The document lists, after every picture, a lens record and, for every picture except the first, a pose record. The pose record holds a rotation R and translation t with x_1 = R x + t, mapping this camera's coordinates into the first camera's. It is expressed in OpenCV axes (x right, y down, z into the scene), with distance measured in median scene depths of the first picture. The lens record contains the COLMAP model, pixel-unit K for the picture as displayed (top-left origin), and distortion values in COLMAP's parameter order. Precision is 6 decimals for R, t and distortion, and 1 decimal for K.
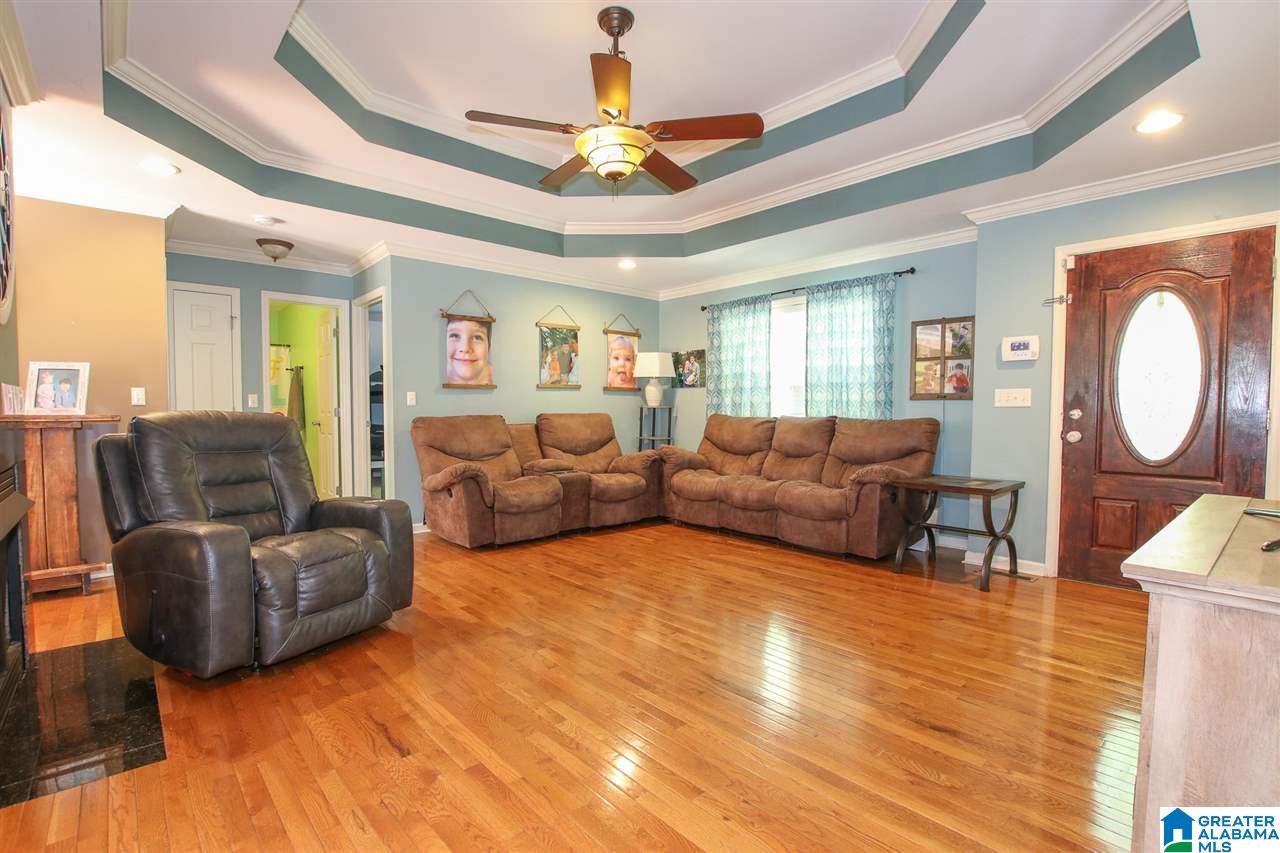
lens RADIAL K [[594.9, 0, 633.6], [0, 594.9, 435.3], [0, 0, 1]] dist [-0.035994, 0.006673]
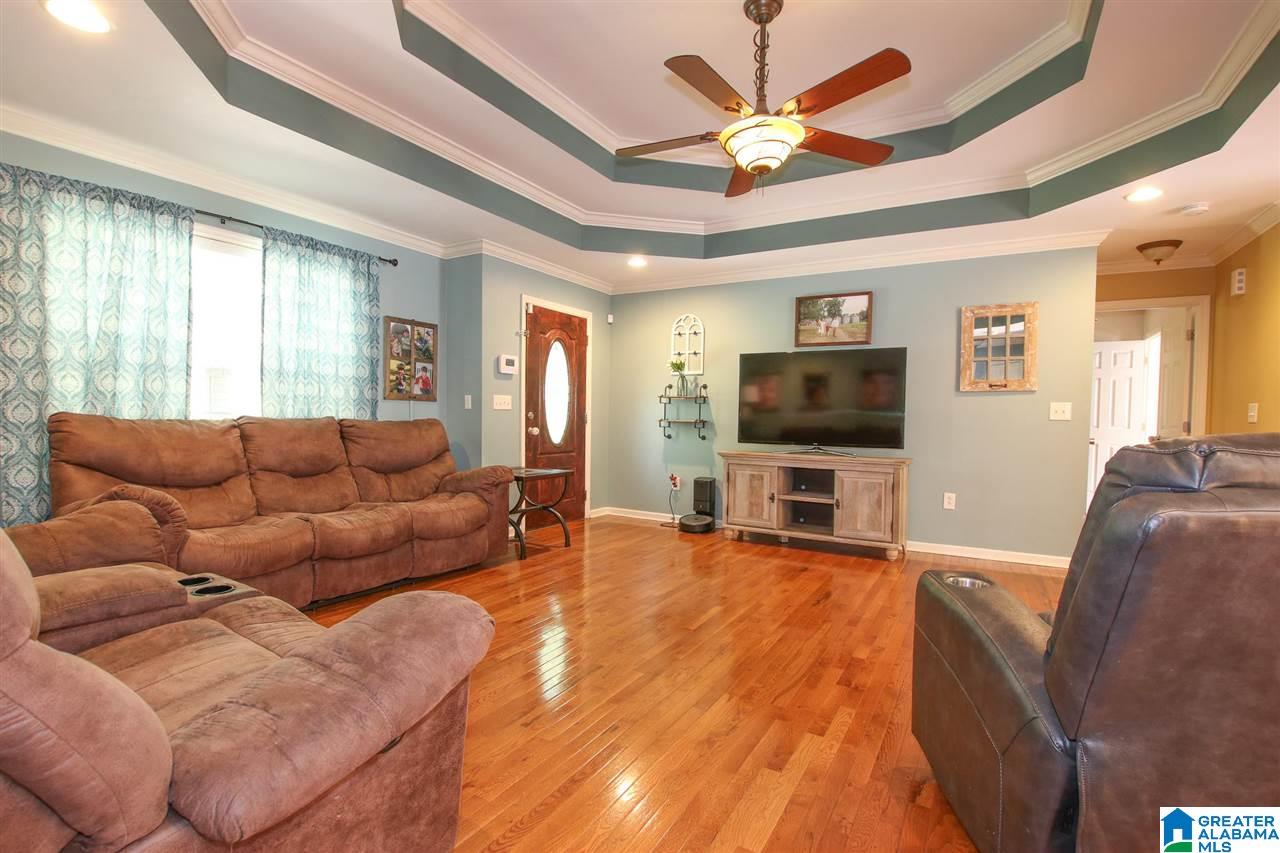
lens RADIAL K [[594.9, 0, 631.2], [0, 594.9, 430.4], [0, 0, 1]] dist [-0.035994, 0.006673]
pose [[-0.293735, -0.027695, 0.955486, -0.507614], [0.025696, 0.998990, 0.036855, -0.032905], [-0.955541, 0.035378, -0.292727, 0.852430]]
